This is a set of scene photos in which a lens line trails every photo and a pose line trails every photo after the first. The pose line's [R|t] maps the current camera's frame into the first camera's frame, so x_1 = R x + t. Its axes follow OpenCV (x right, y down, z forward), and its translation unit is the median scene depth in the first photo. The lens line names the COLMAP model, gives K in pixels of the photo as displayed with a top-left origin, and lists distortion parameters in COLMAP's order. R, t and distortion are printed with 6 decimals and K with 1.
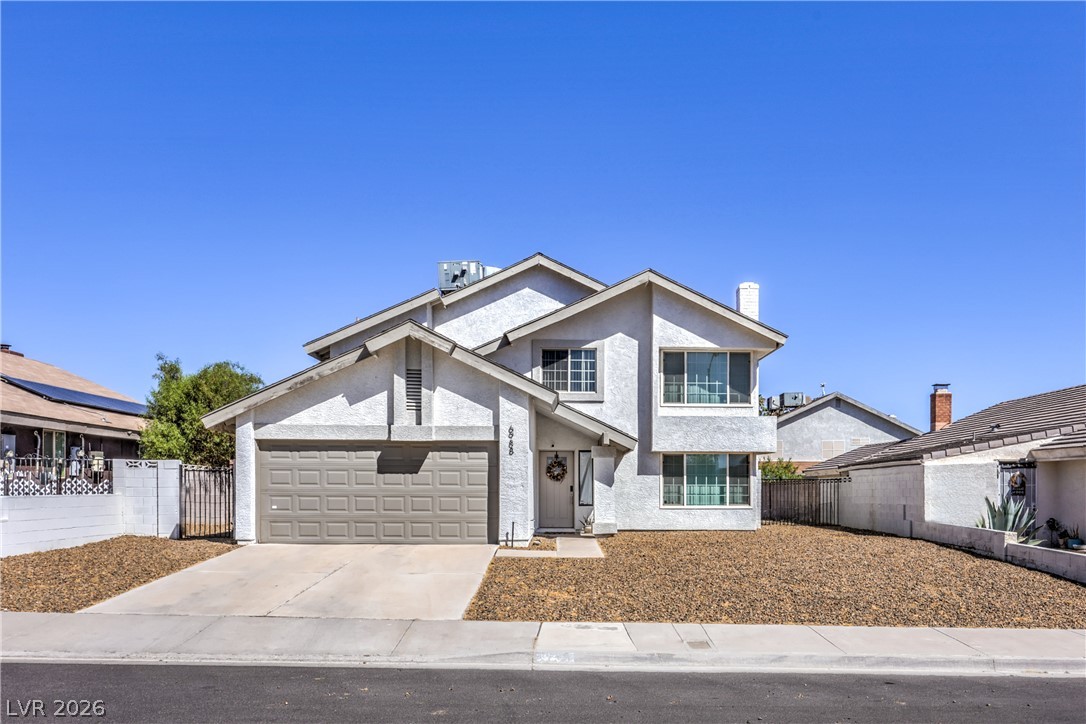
lens RADIAL K [[731.6, 0, 543.4], [0, 731.6, 387.6], [0, 0, 1]] dist [0.001705, -0.000652]
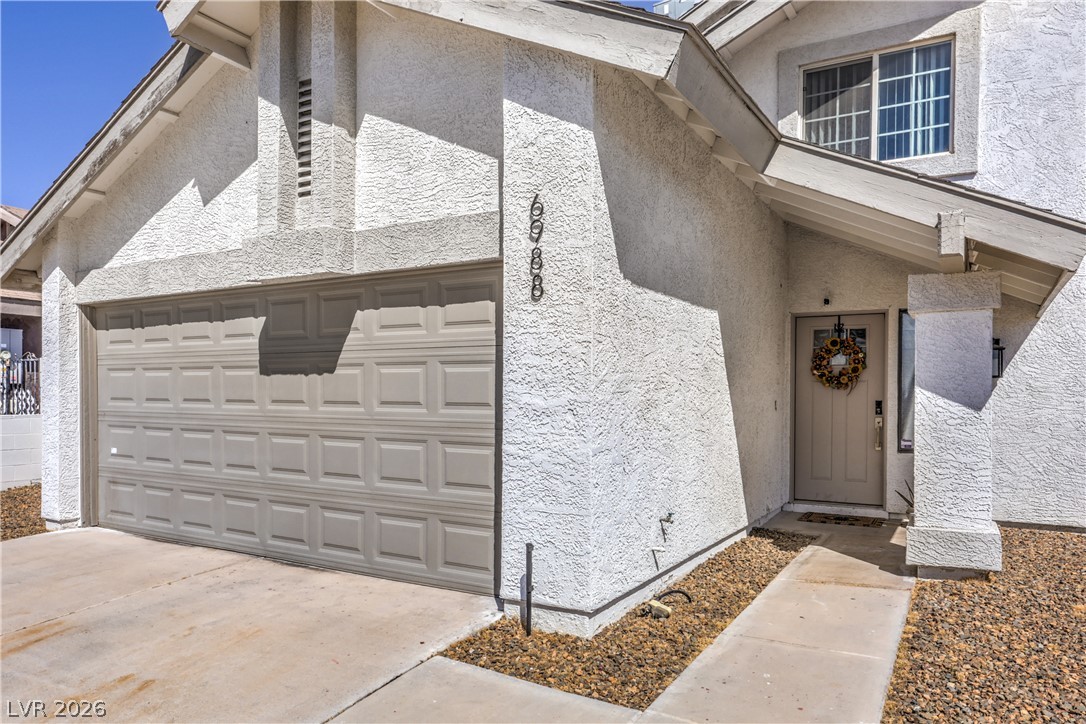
lens RADIAL K [[731.6, 0, 543.4], [0, 731.6, 387.6], [0, 0, 1]] dist [0.001705, -0.000652]
pose [[0.877502, -0.005423, -0.479543, 0.087394], [0.067531, 0.991370, 0.112361, 0.090133], [0.474795, -0.130981, 0.870295, 0.726930]]
